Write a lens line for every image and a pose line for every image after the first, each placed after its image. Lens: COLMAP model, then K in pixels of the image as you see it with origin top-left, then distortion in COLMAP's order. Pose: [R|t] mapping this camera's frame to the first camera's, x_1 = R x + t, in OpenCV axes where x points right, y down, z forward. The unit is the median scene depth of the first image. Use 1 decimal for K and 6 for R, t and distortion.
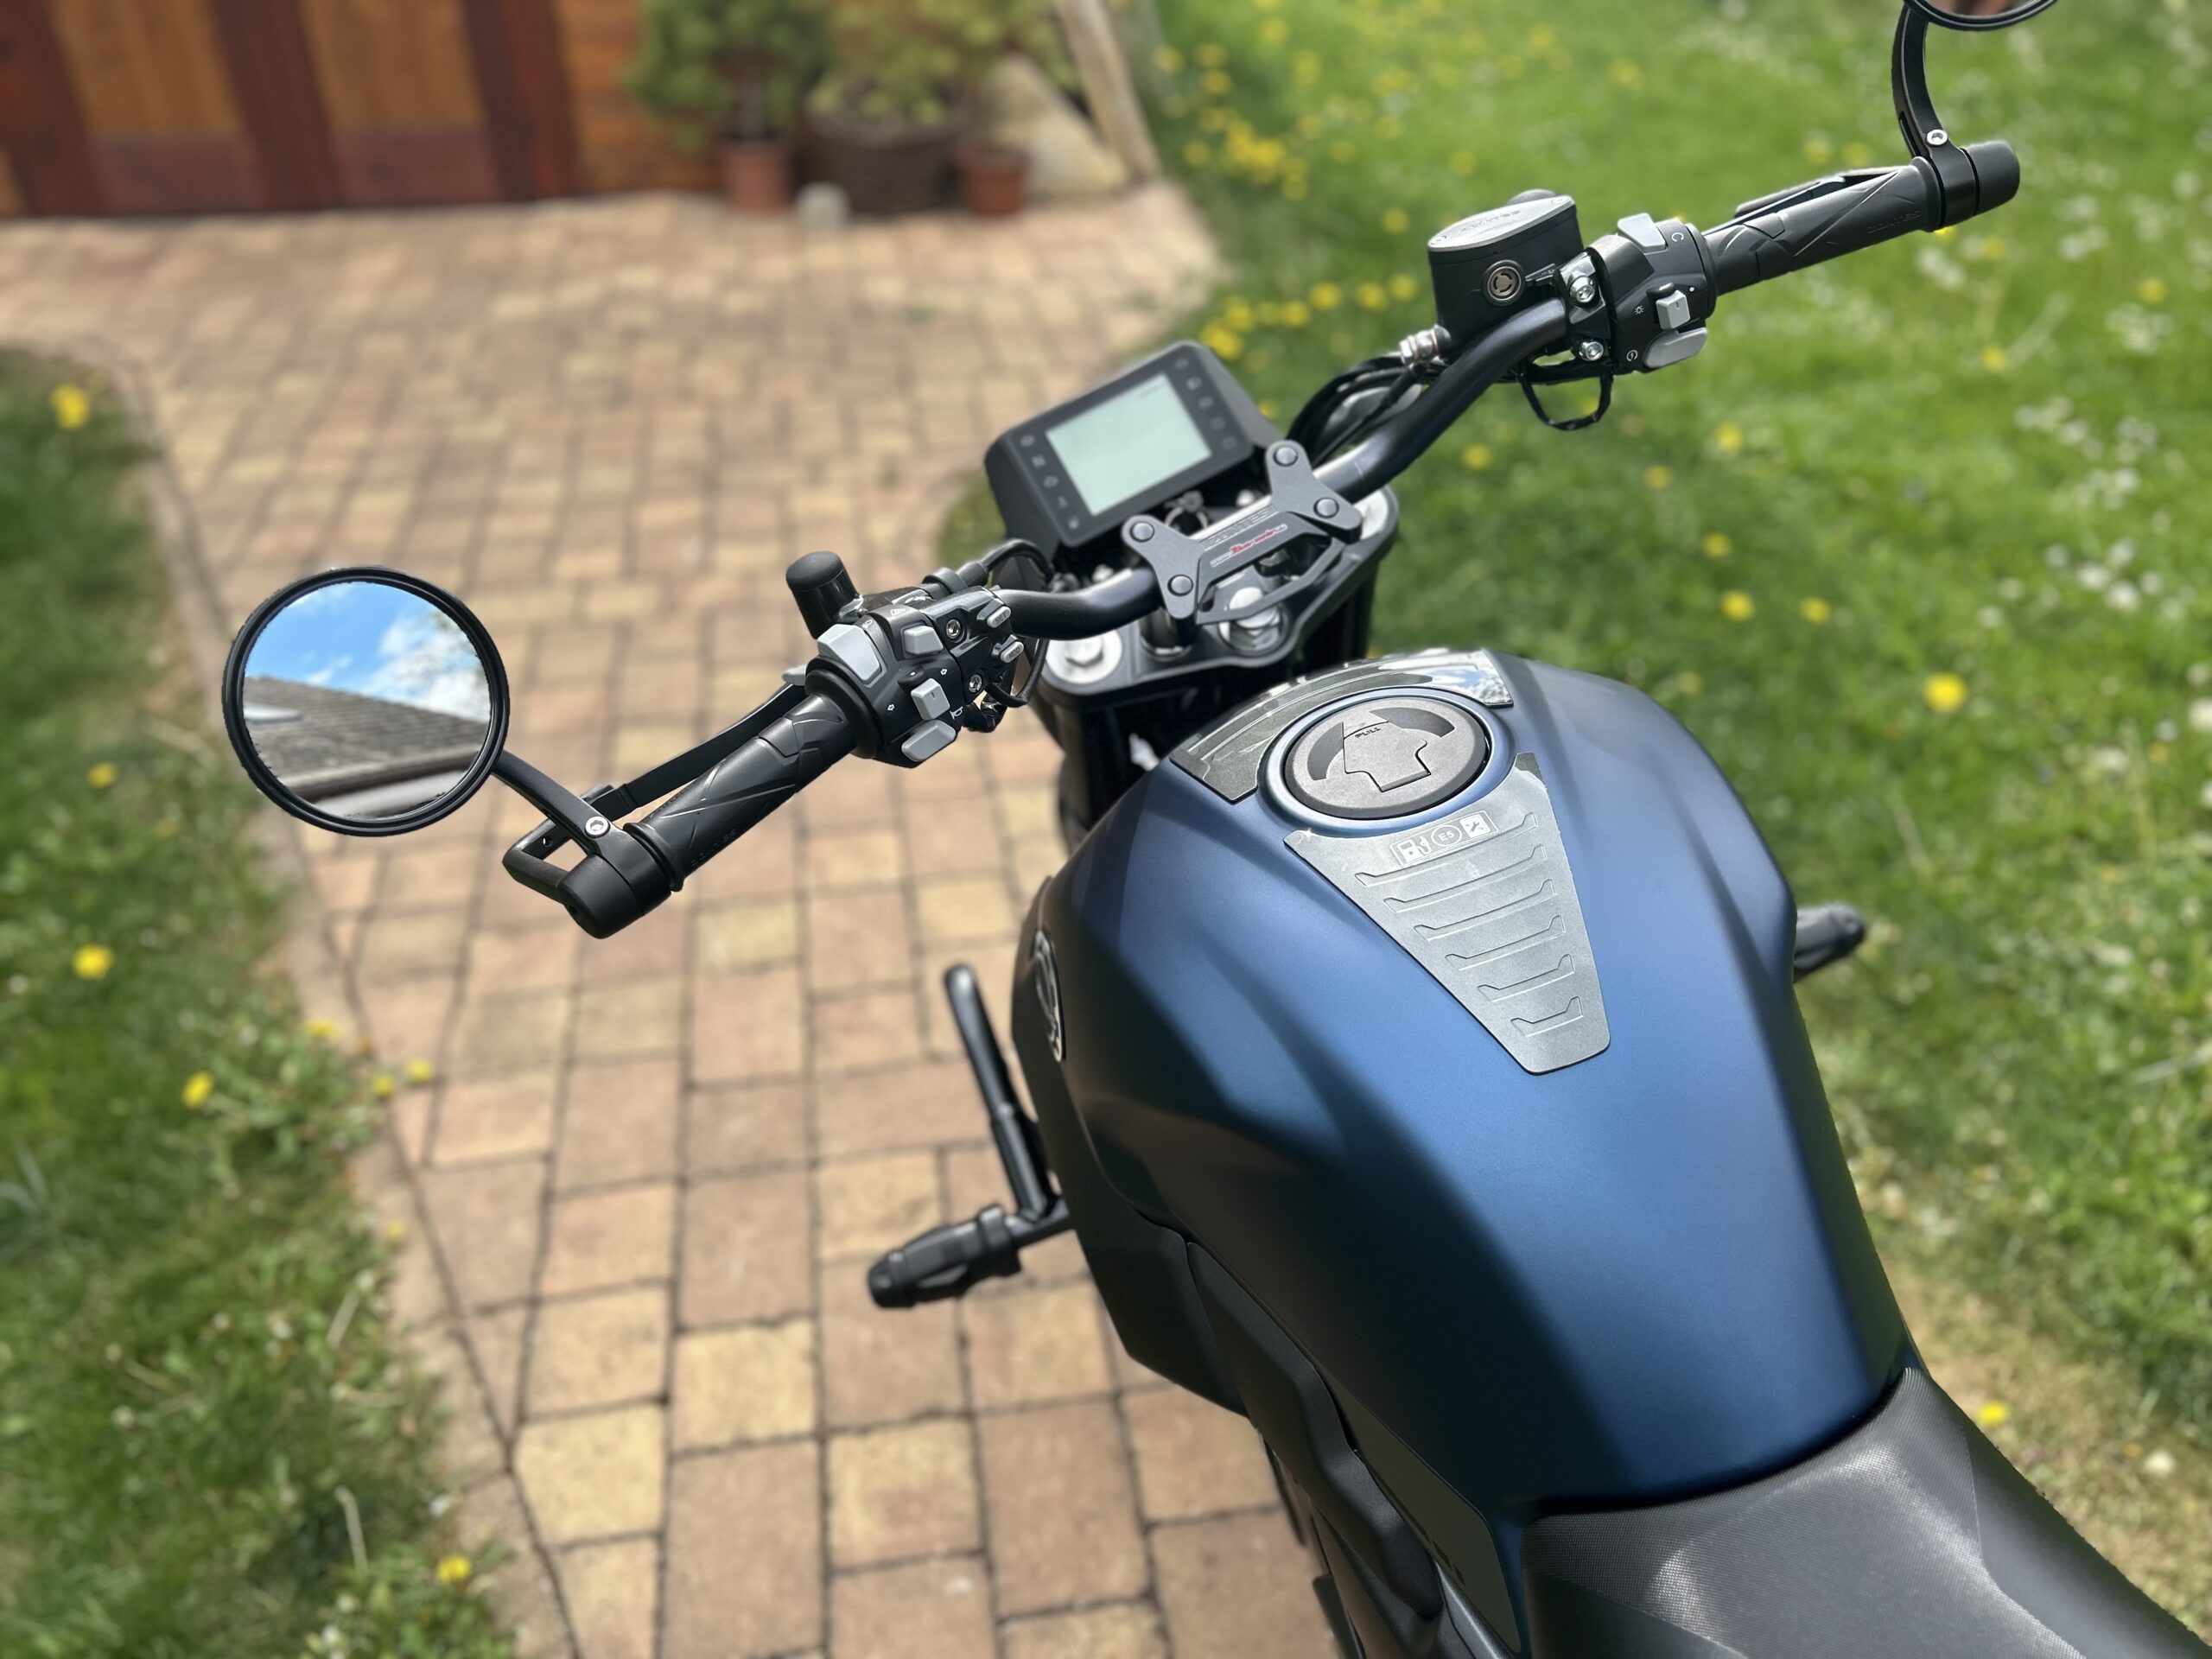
lens RADIAL K [[1696.2, 0, 1099.5], [0, 1696.2, 830.8], [0, 0, 1]] dist [0.030347, -0.008164]
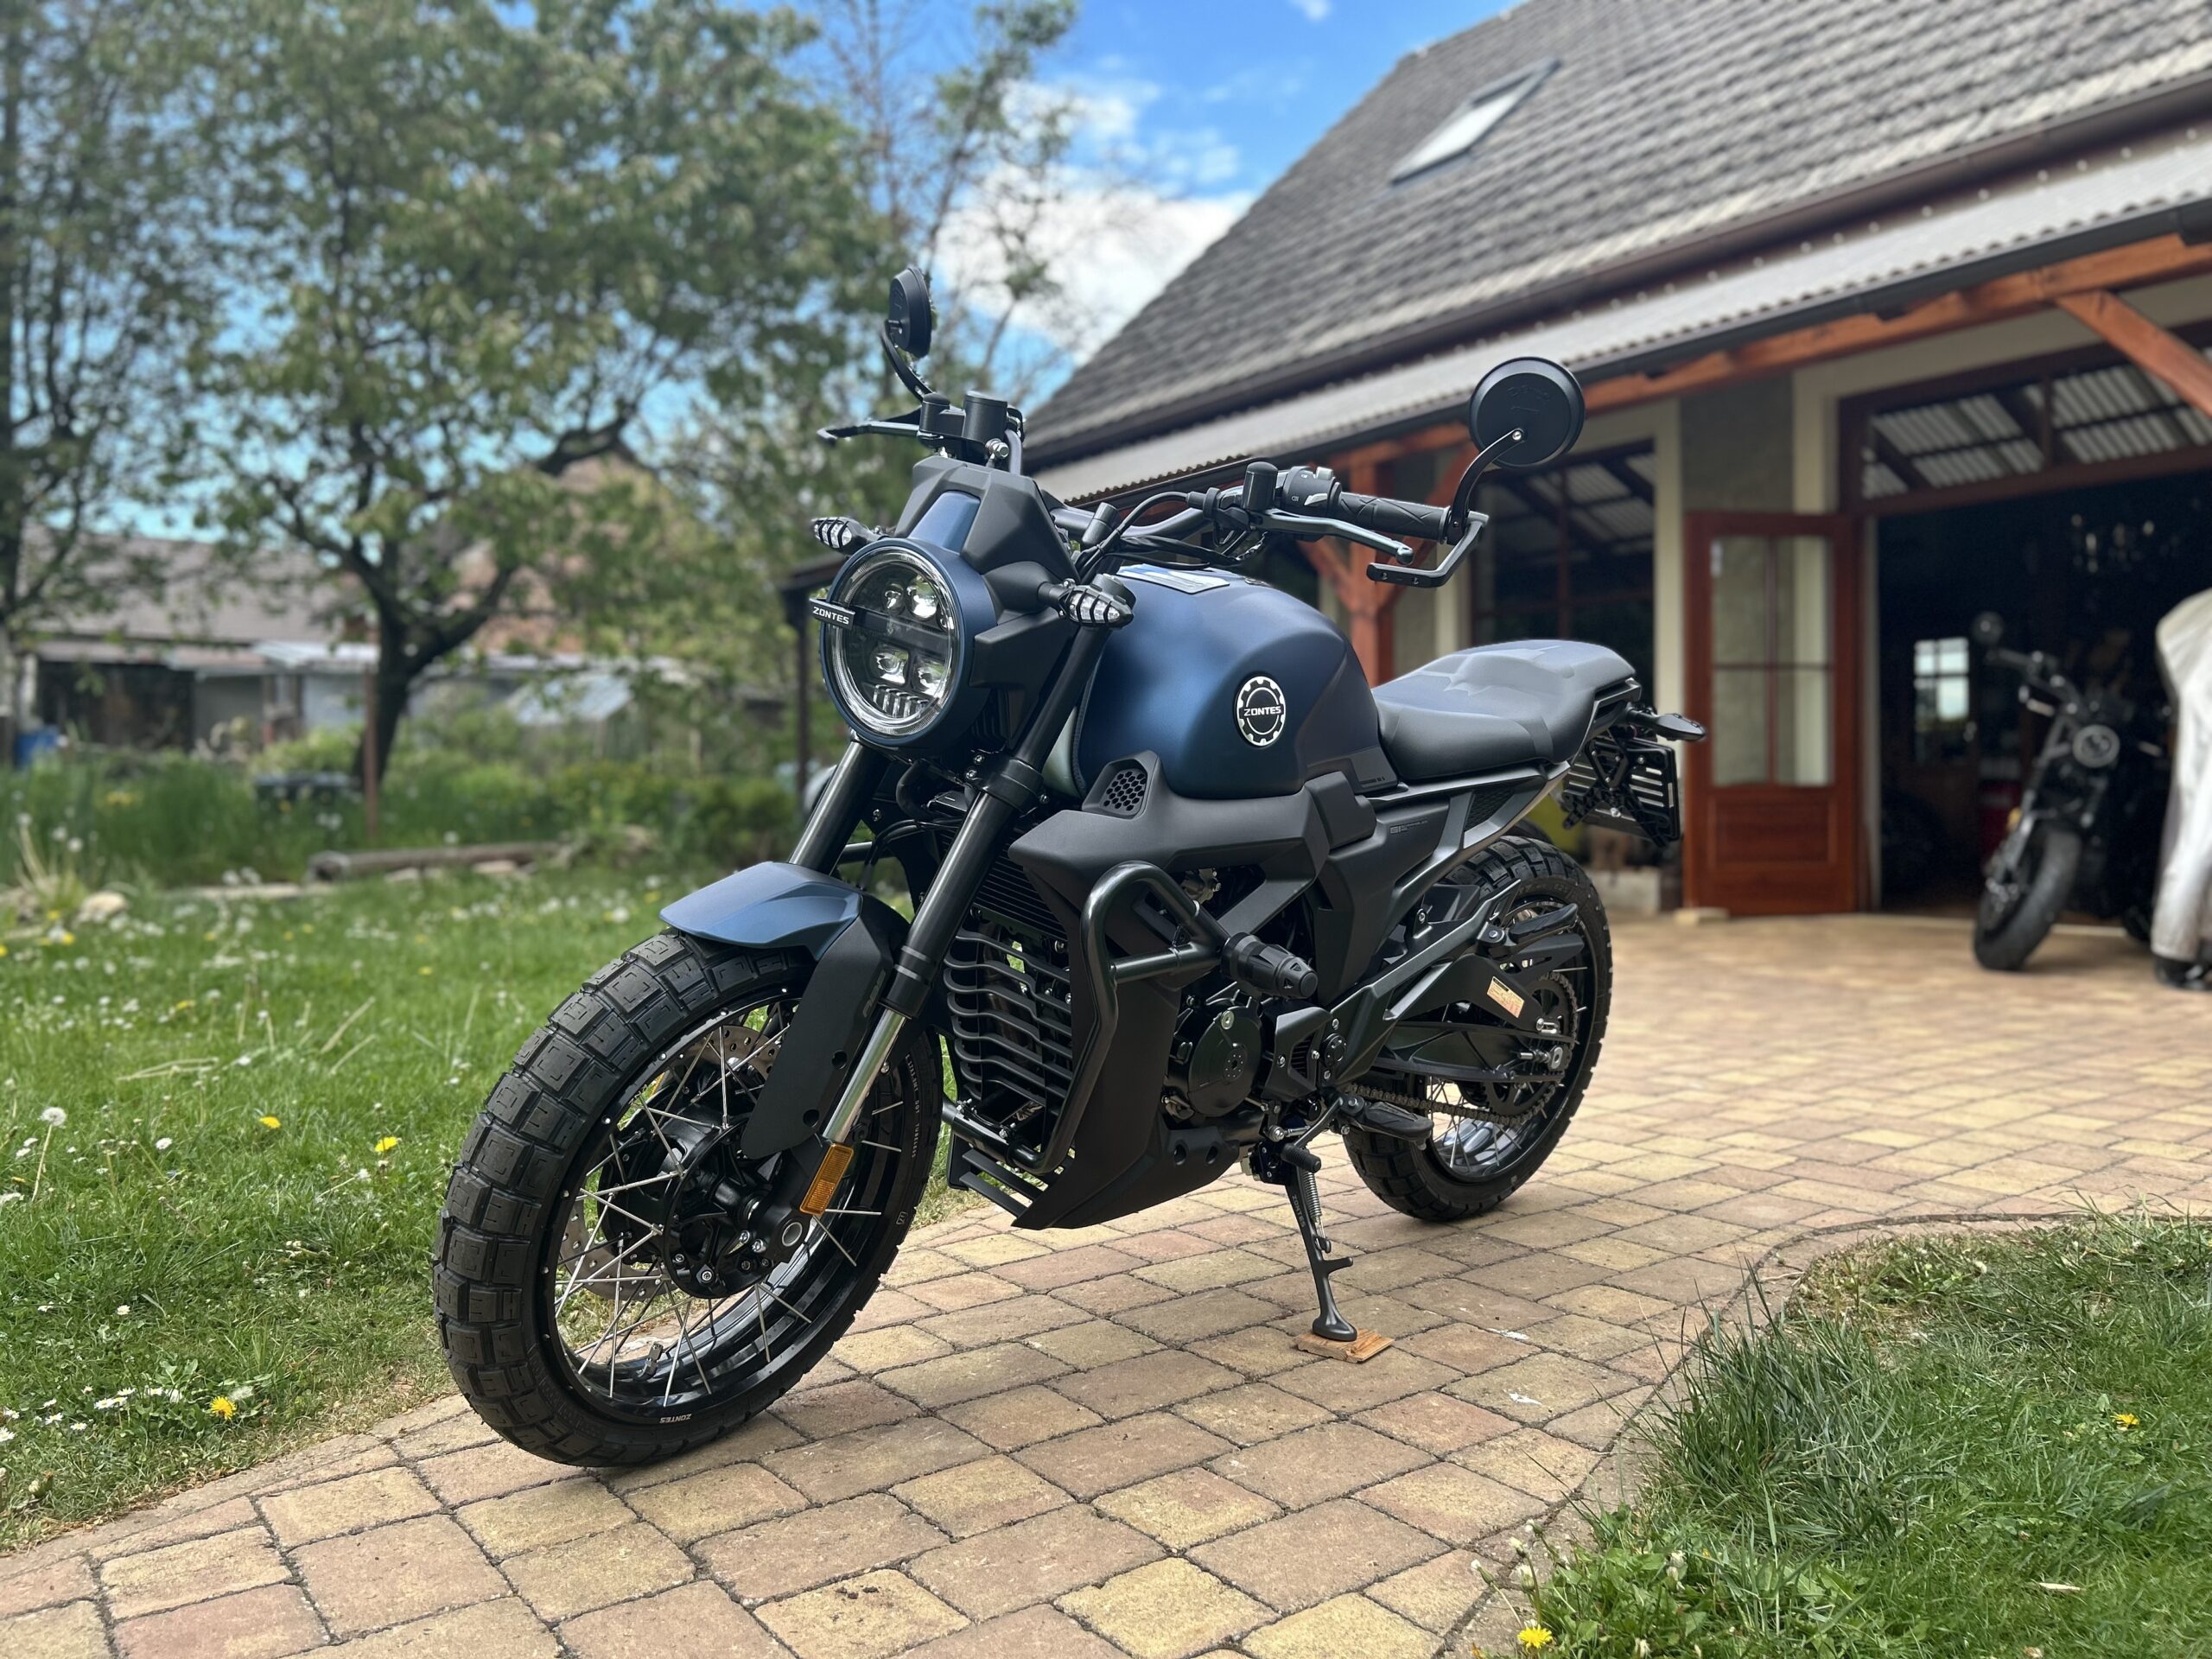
lens RADIAL K [[1658.3, 0, 1106.0], [0, 1658.3, 829.5], [0, 0, 1]] dist [0.037558, -0.037024]
pose [[-0.459218, -0.011016, 0.888255, -0.958681], [0.516101, 0.810545, 0.276871, -0.242702], [-0.723021, 0.585573, -0.366531, 1.134965]]
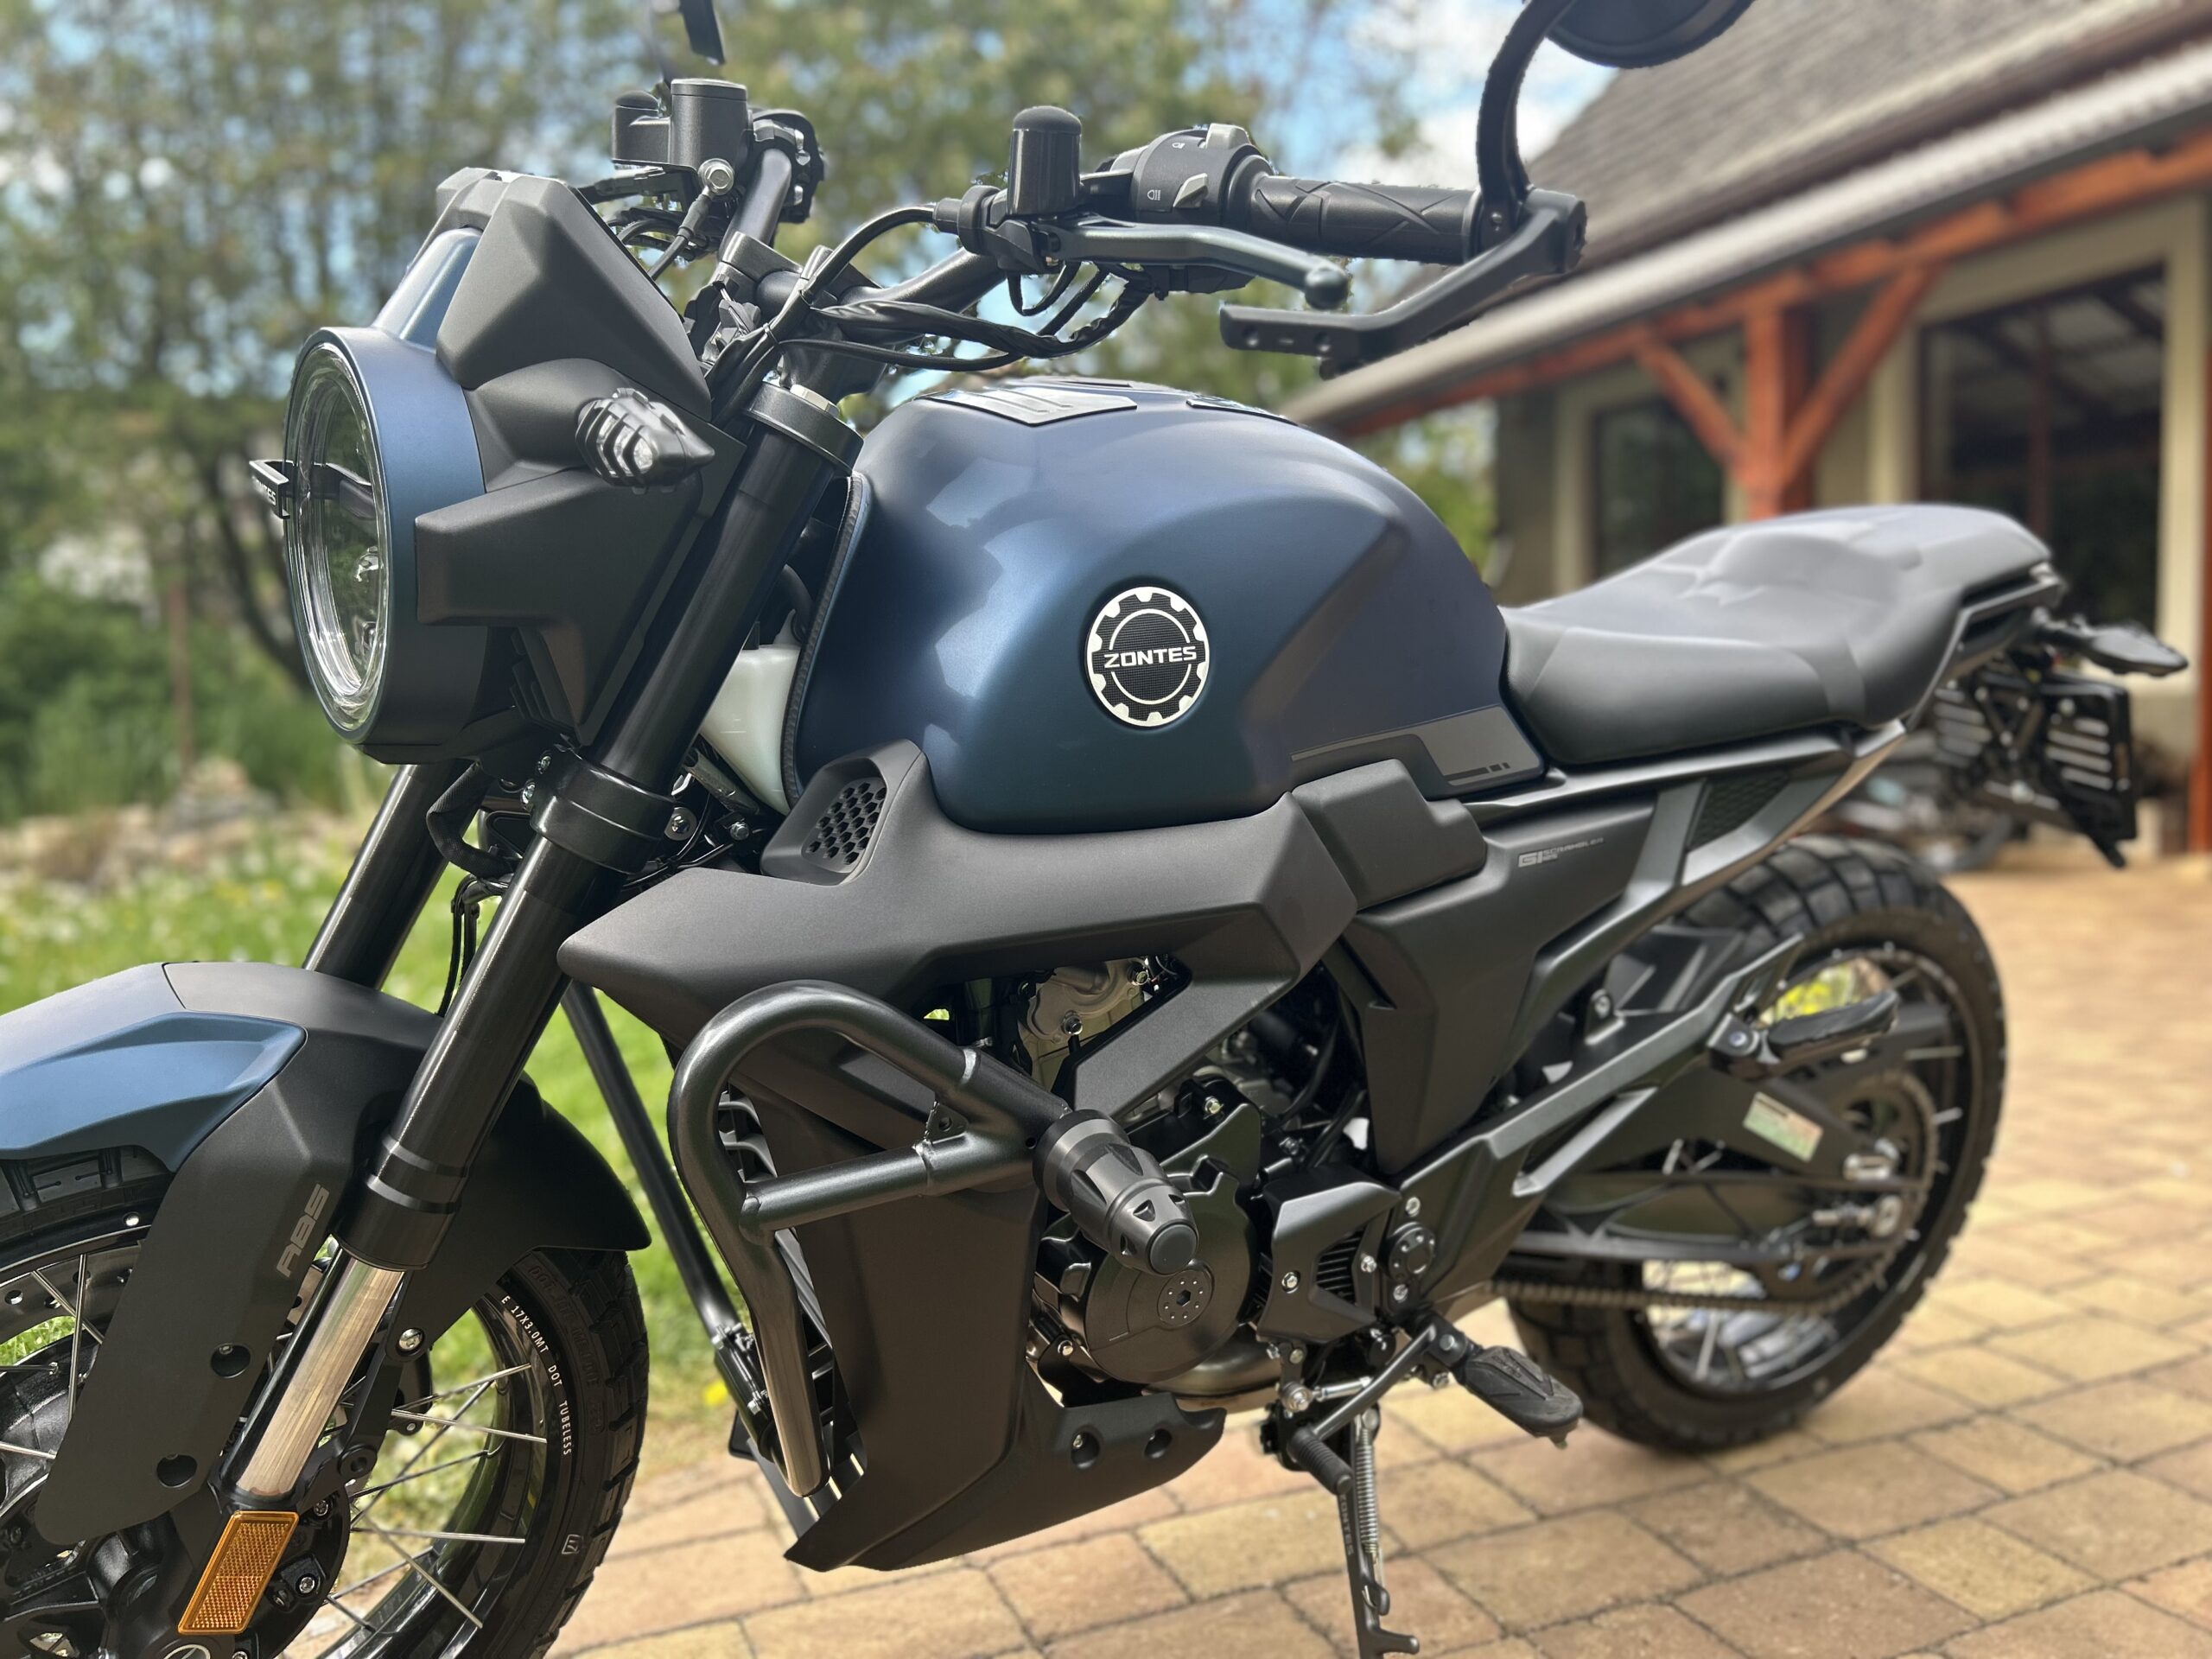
lens RADIAL K [[1678.5, 0, 1097.5], [0, 1678.5, 839.5], [0, 0, 1]] dist [-0.000738, -0.000403]
pose [[-0.226330, -0.066378, 0.971786, -0.558523], [0.572834, 0.797841, 0.187910, -0.010933], [-0.787804, 0.599202, -0.142552, 0.733788]]
